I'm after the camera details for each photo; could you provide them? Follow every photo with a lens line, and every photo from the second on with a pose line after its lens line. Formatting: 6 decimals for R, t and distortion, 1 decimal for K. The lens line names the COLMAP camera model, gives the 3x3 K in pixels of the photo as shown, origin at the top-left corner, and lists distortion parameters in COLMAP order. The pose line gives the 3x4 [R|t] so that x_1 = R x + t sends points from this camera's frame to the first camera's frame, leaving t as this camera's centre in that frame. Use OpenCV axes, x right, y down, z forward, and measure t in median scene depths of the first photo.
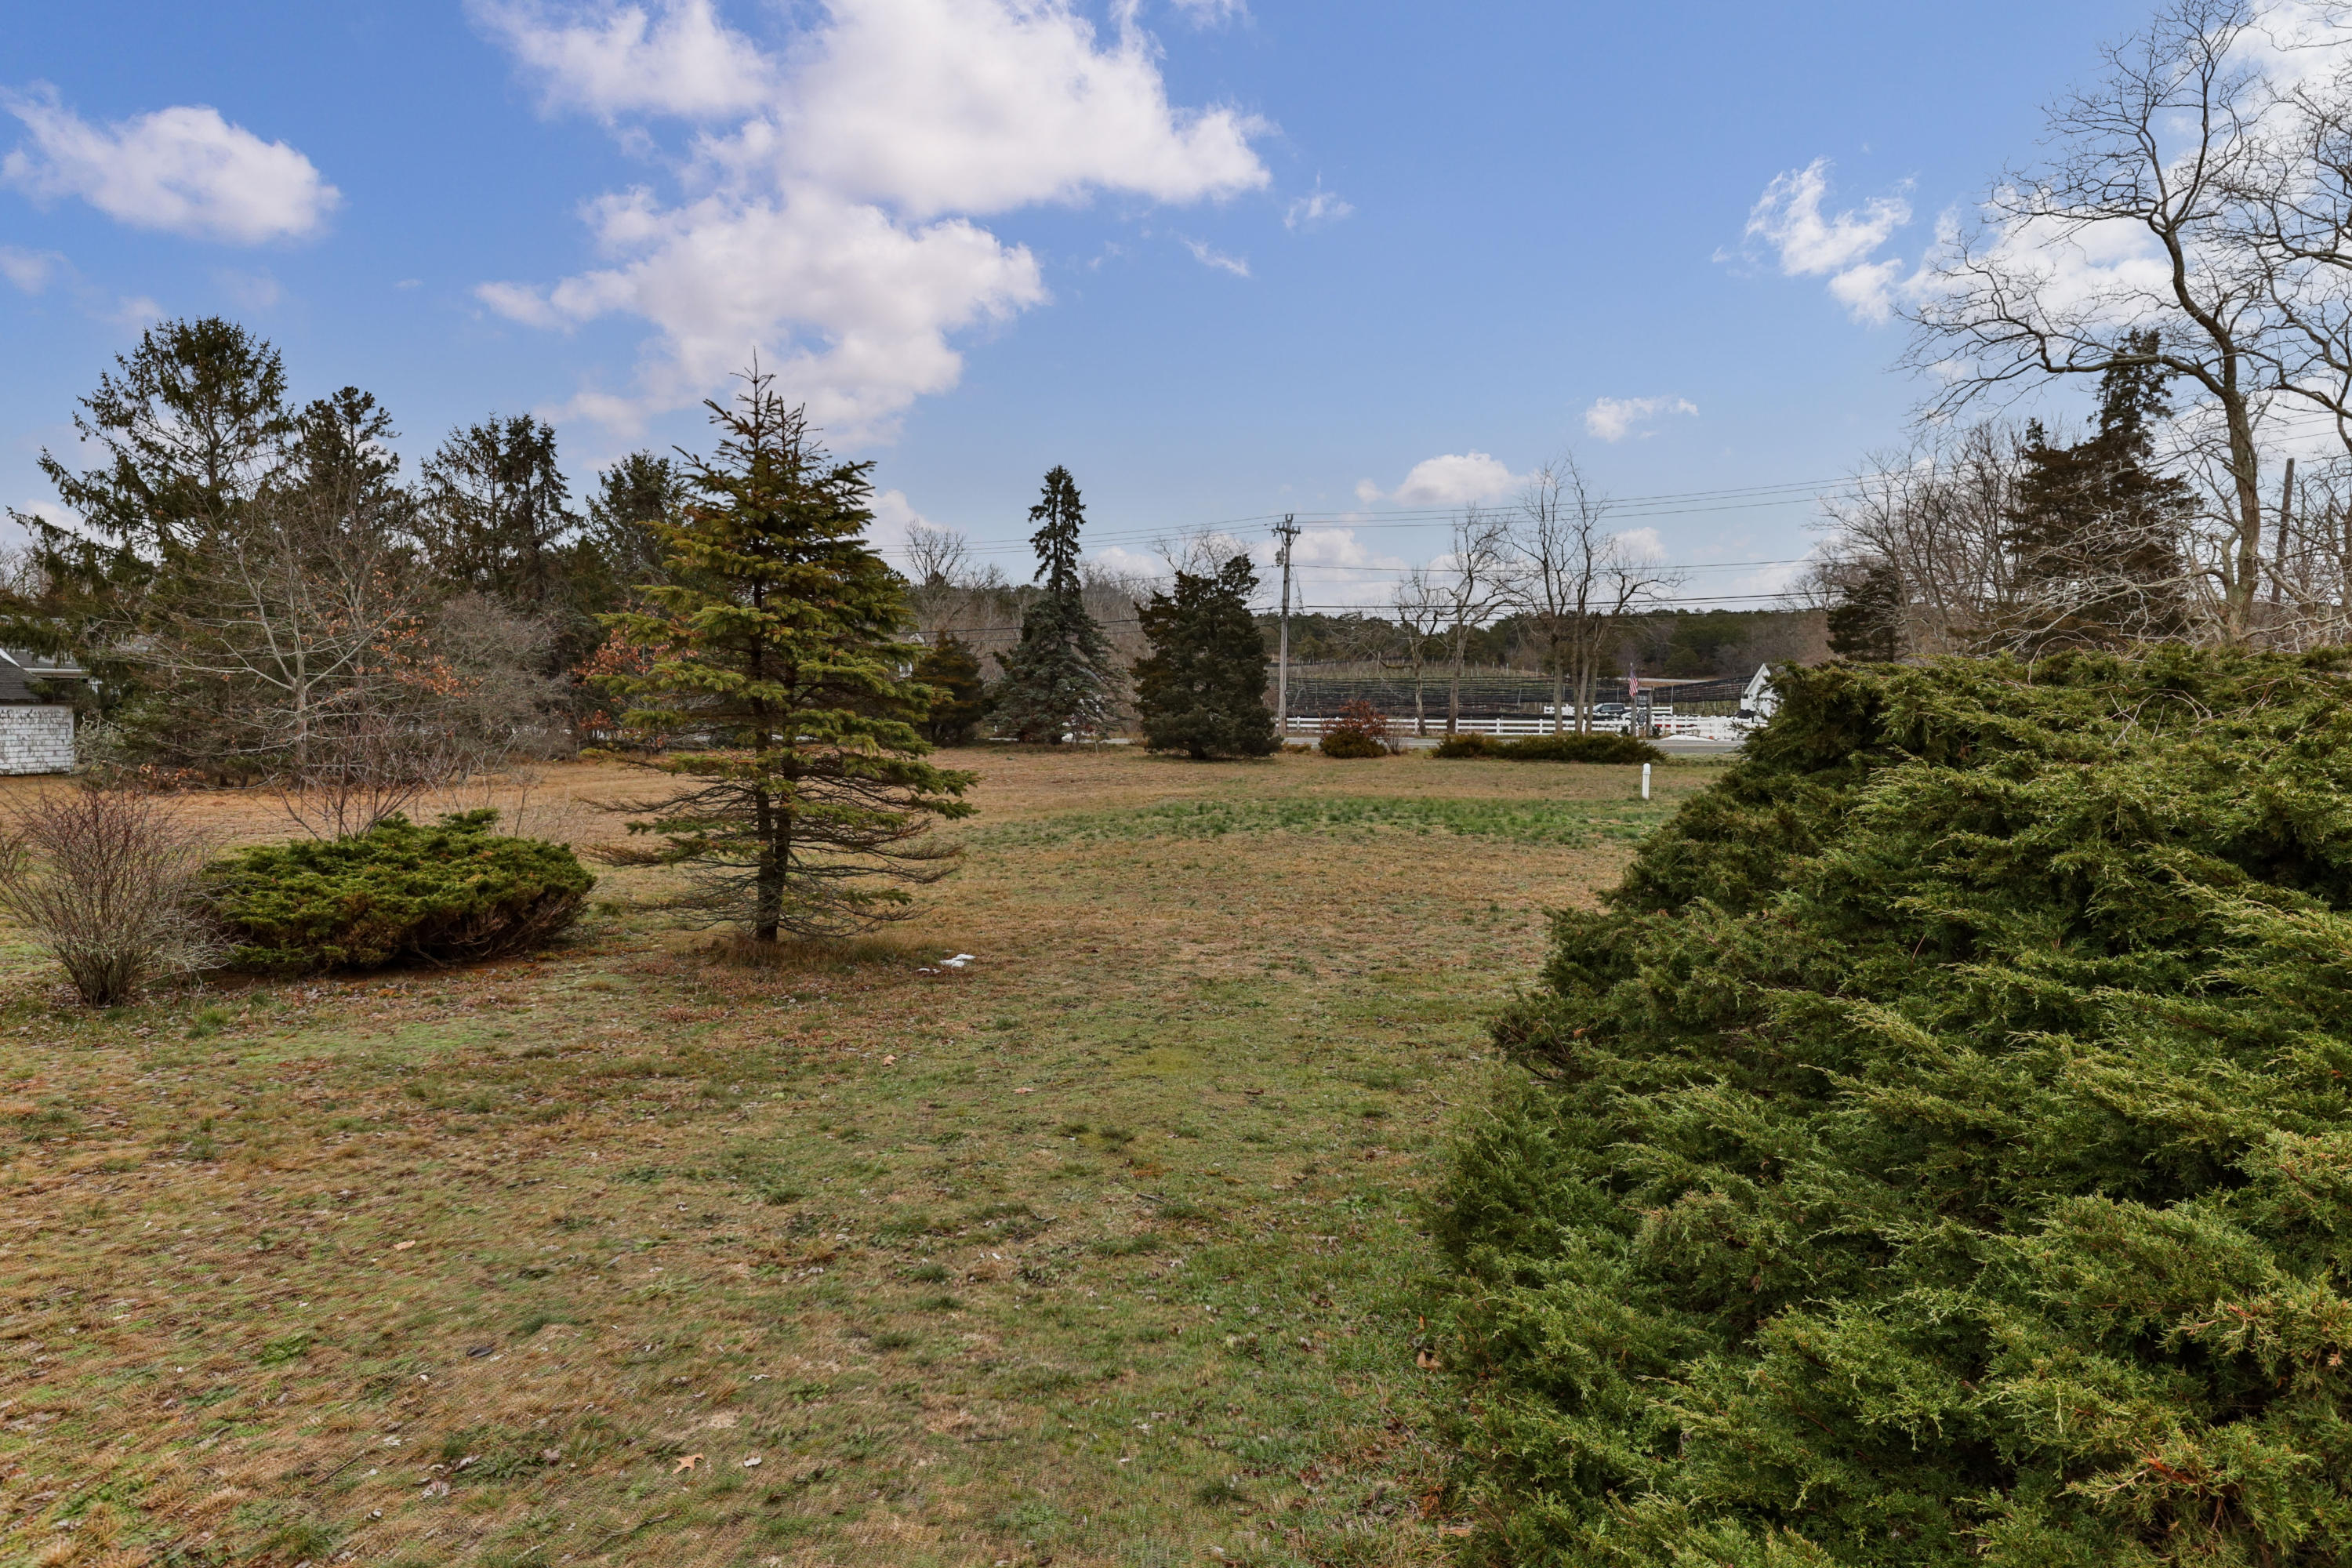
lens RADIAL K [[1587.3, 0, 1183.9], [0, 1587.3, 784.3], [0, 0, 1]] dist [0.003992, -0.000412]
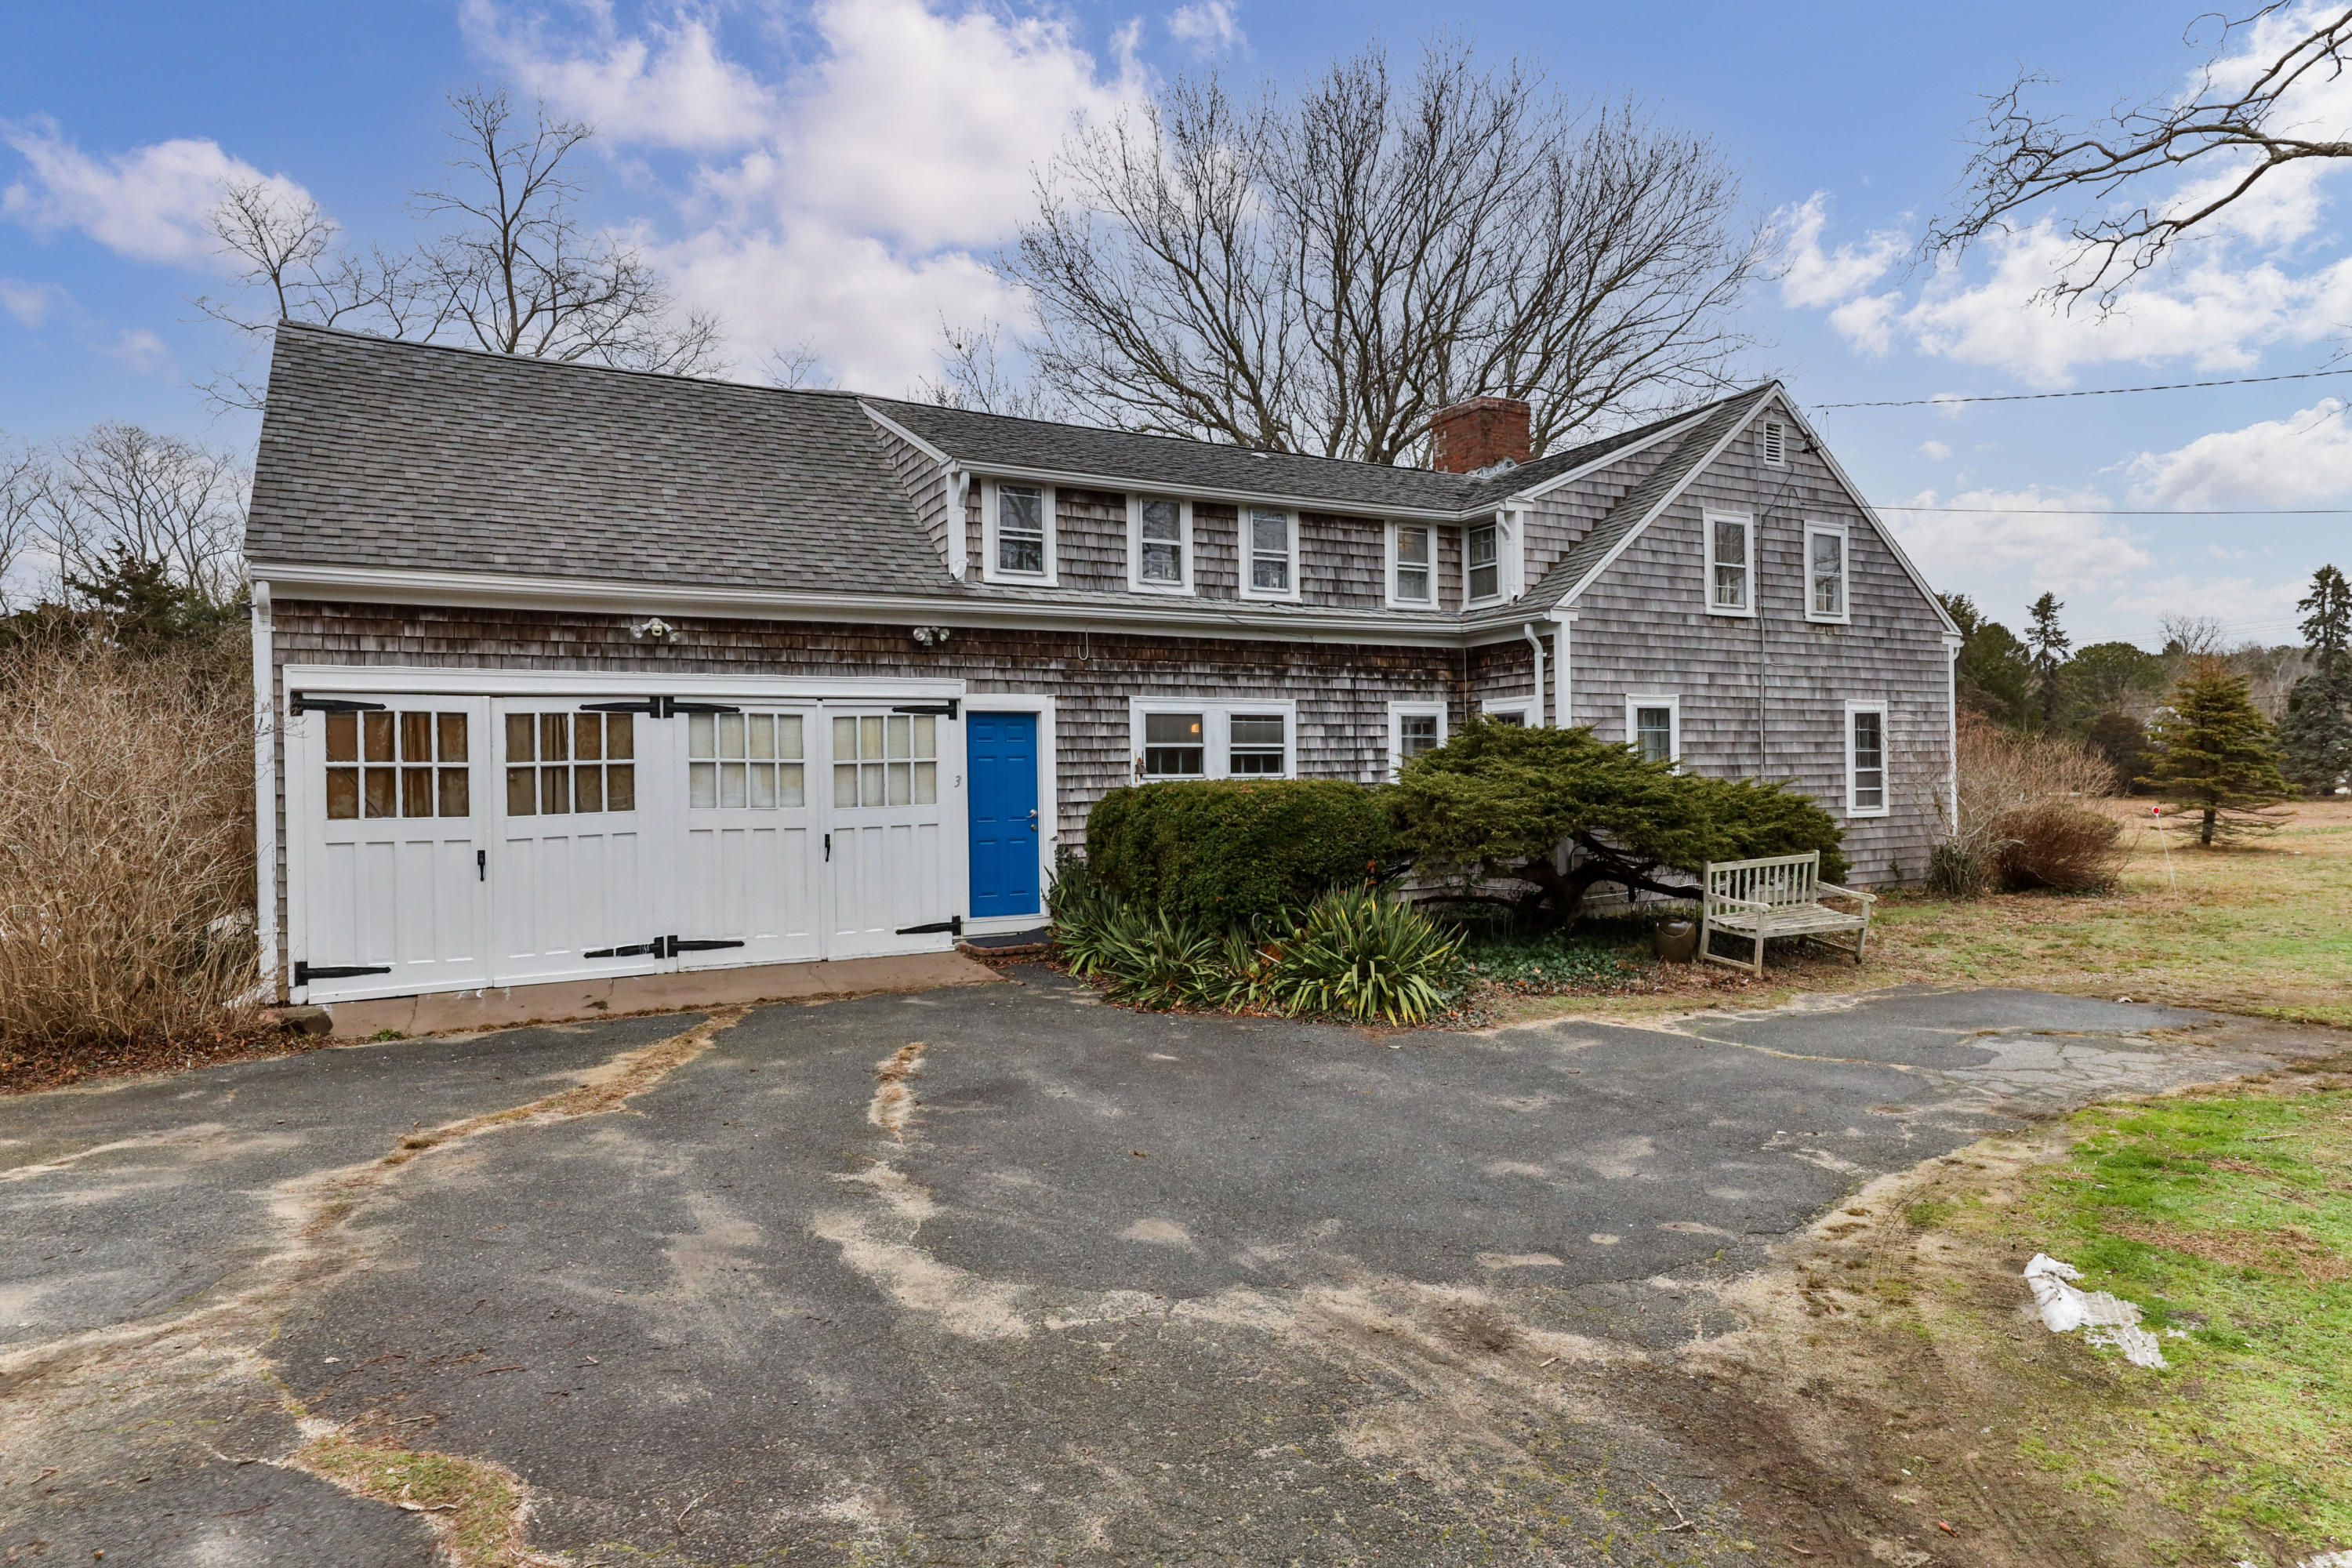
lens RADIAL K [[1364.1, 0, 1173.1], [0, 1364.1, 781.8], [0, 0, 1]] dist [-0.006429, -0.001194]
pose [[0.708733, -0.015592, -0.705305, 0.024043], [-0.016704, 0.999105, -0.038873, 0.018968], [0.705279, 0.039332, 0.707838, -0.344039]]
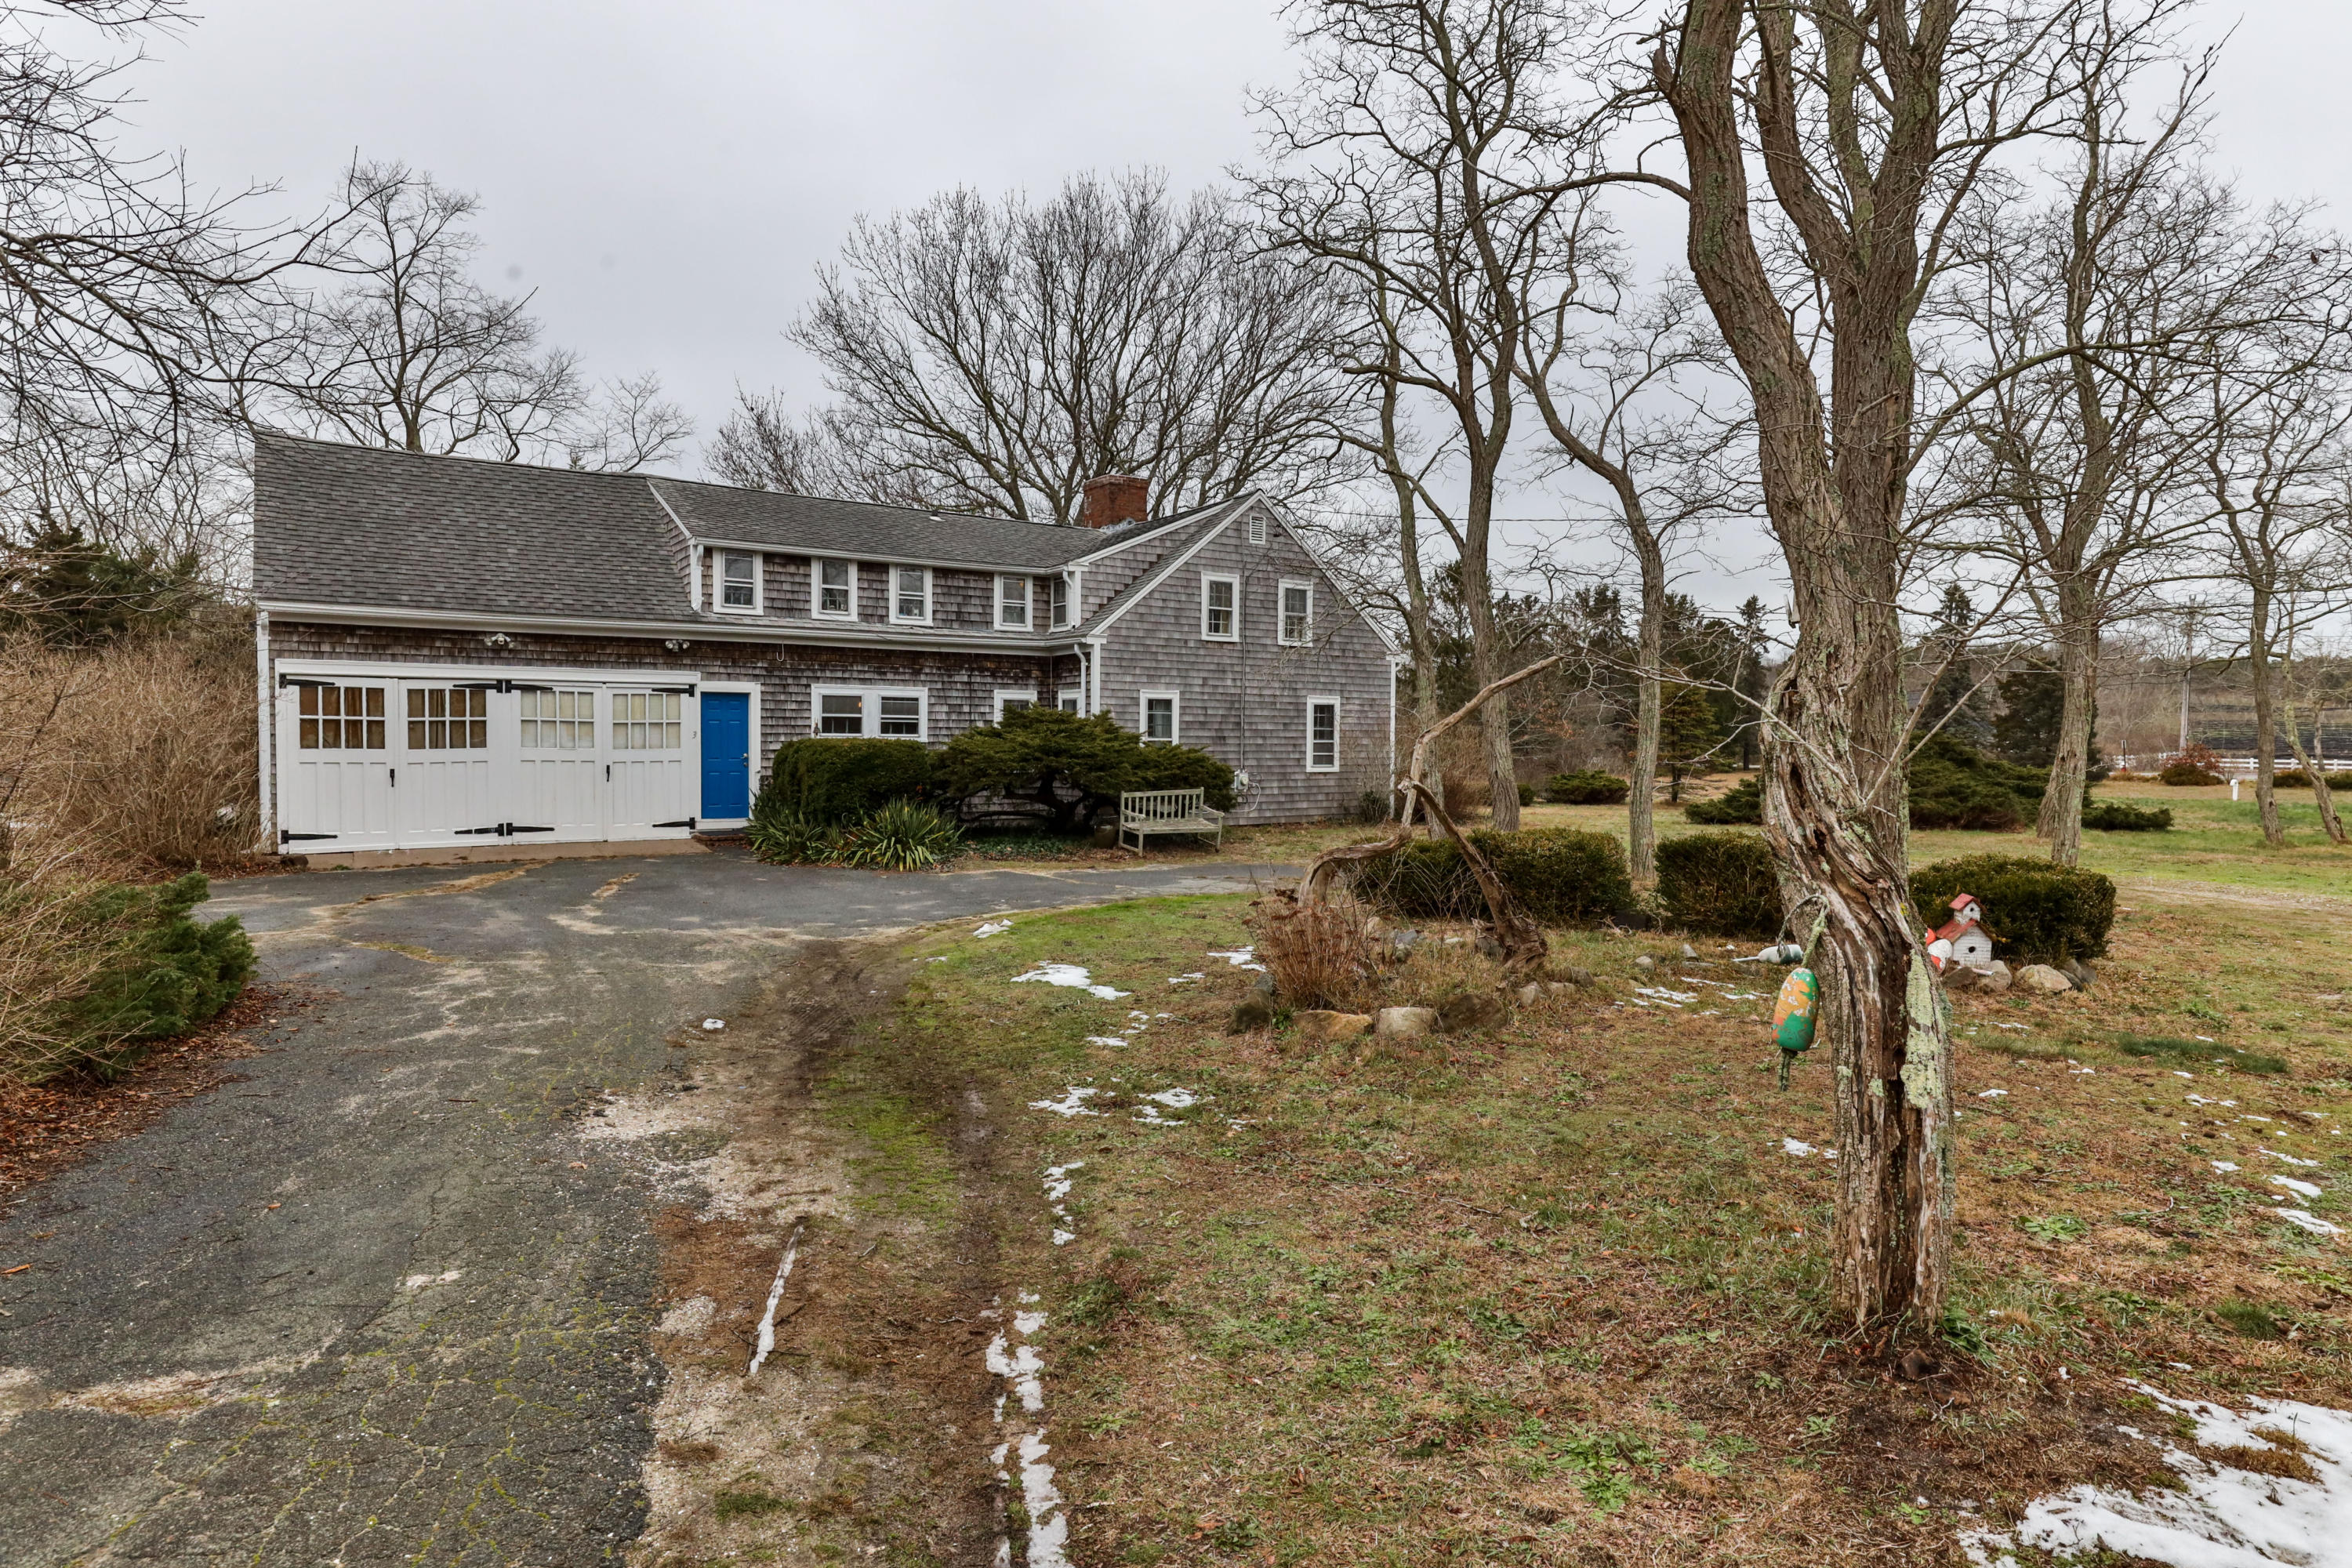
lens RADIAL K [[1318.9, 0, 1180.3], [0, 1318.9, 783.9], [0, 0, 1]] dist [-0.013363, -0.000831]
pose [[0.770668, 0.024531, -0.636765, 0.149198], [-0.037674, 0.999265, -0.007100, 0.021176], [0.636122, 0.029461, 0.771025, -0.392523]]
